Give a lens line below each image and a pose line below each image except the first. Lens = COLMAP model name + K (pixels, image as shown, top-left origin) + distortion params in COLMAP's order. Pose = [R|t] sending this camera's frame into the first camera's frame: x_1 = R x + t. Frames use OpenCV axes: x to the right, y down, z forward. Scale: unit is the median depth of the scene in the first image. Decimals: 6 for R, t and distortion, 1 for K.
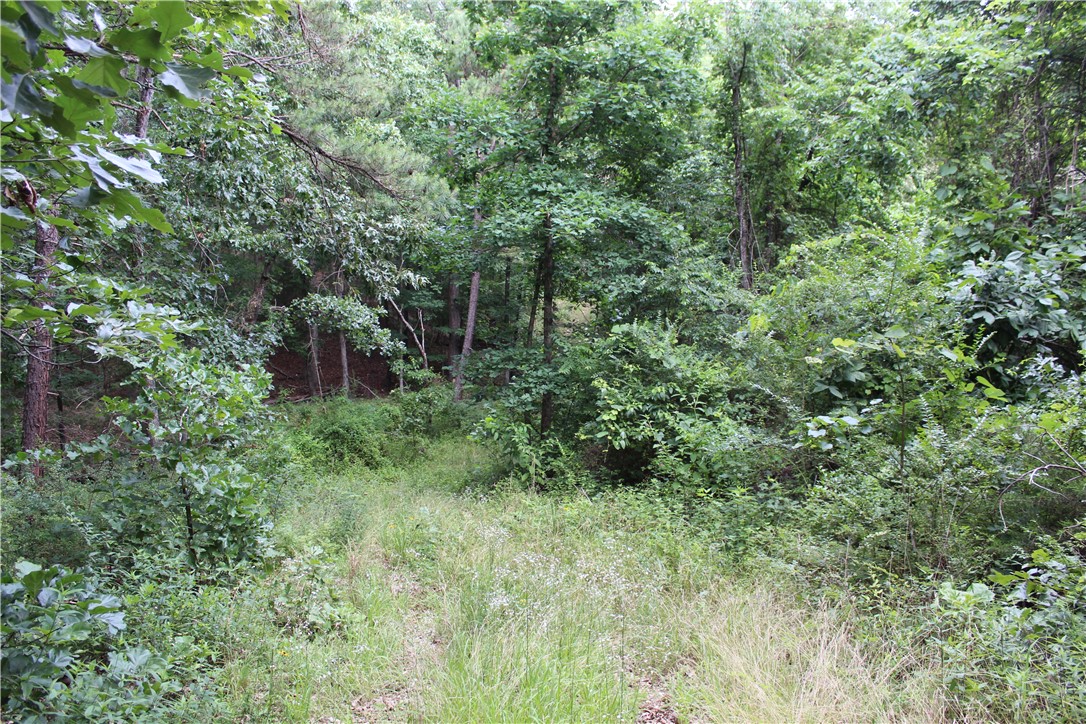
lens RADIAL K [[878.1, 0, 543.0], [0, 878.1, 362.0], [0, 0, 1]] dist [-0.137259, 0.006249]
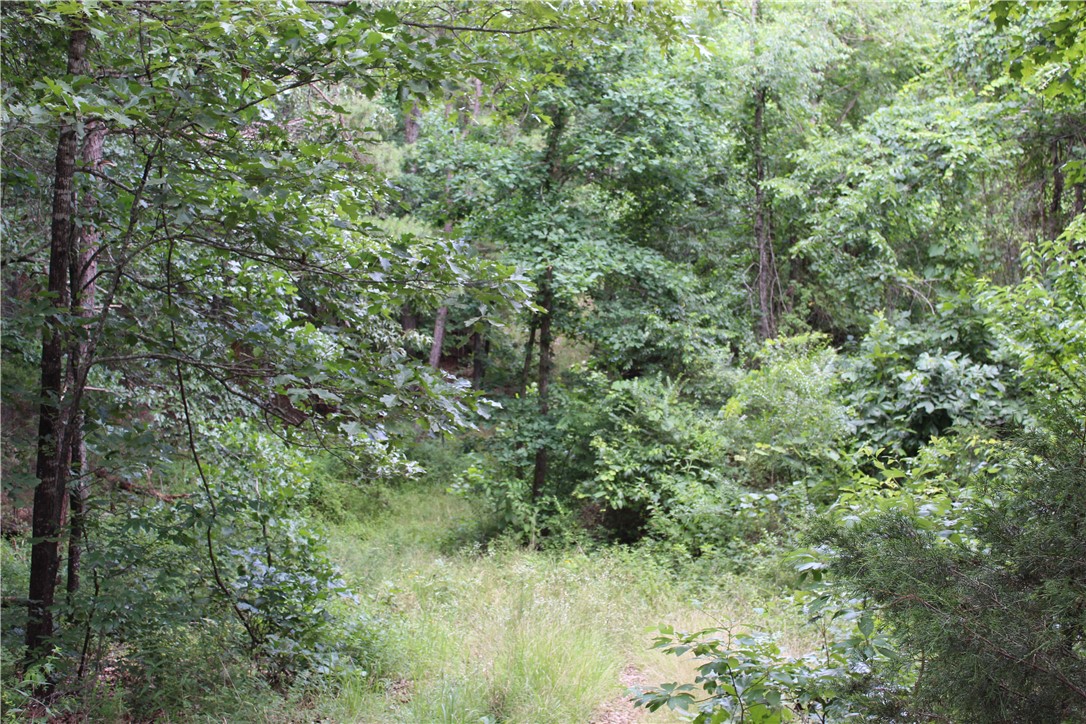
lens RADIAL K [[1449.8, 0, 543.0], [0, 1449.8, 362.0], [0, 0, 1]] dist [-0.120680, -0.027750]
pose [[0.999447, 0.020433, 0.026237, -0.043221], [-0.020602, 0.999769, 0.006194, -0.075150], [-0.026105, -0.006731, 0.999637, -0.639146]]
